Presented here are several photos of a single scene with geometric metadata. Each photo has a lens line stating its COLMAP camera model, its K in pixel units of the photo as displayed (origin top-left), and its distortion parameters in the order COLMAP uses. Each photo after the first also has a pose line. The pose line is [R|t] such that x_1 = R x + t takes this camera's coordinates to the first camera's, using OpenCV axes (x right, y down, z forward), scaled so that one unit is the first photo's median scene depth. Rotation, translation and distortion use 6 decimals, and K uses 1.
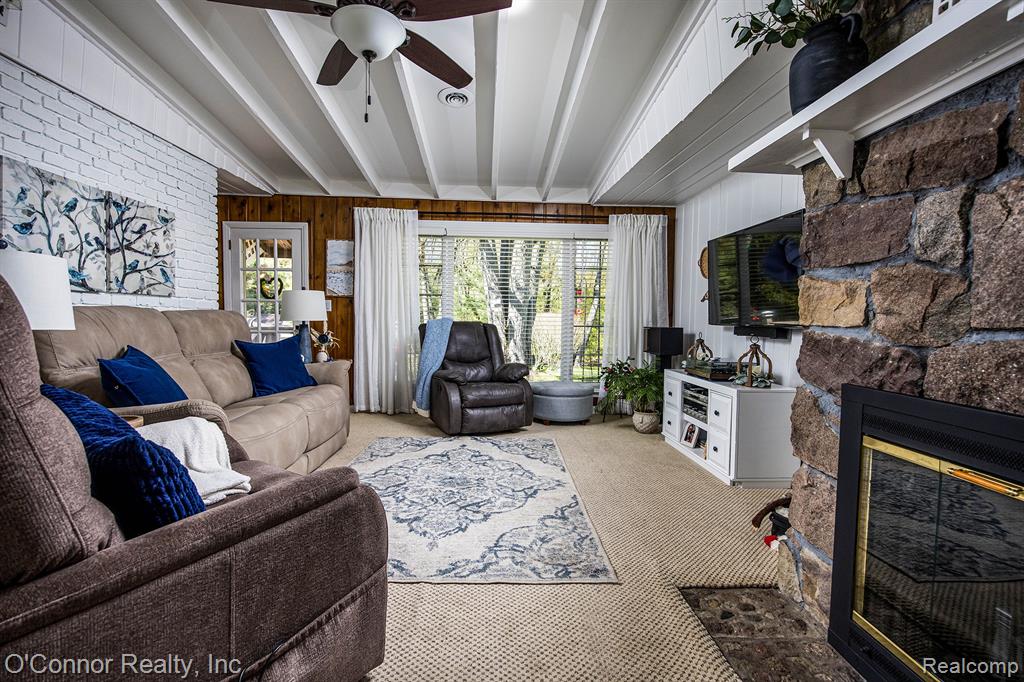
lens RADIAL K [[487.2, 0, 515.1], [0, 487.2, 335.4], [0, 0, 1]] dist [-0.000073, -0.000323]
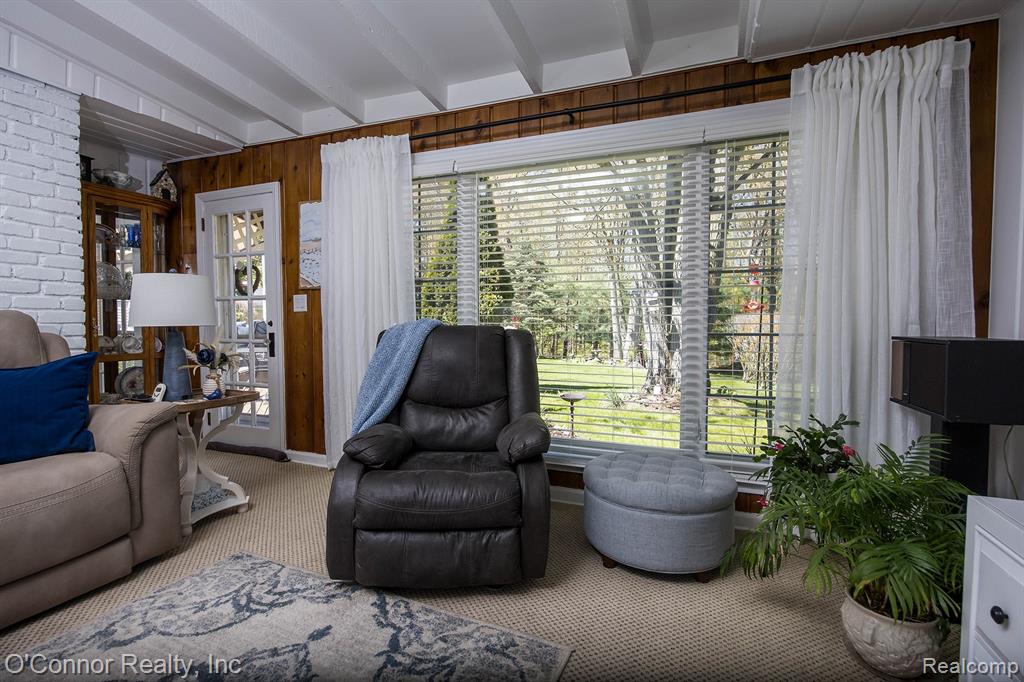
lens RADIAL K [[487.2, 0, 515.1], [0, 487.2, 335.4], [0, 0, 1]] dist [-0.000073, -0.000323]
pose [[0.905123, 0.001656, -0.425146, 0.165929], [-0.006148, 0.999939, -0.009193, -0.013787], [0.425105, 0.010935, 0.905078, 0.549514]]
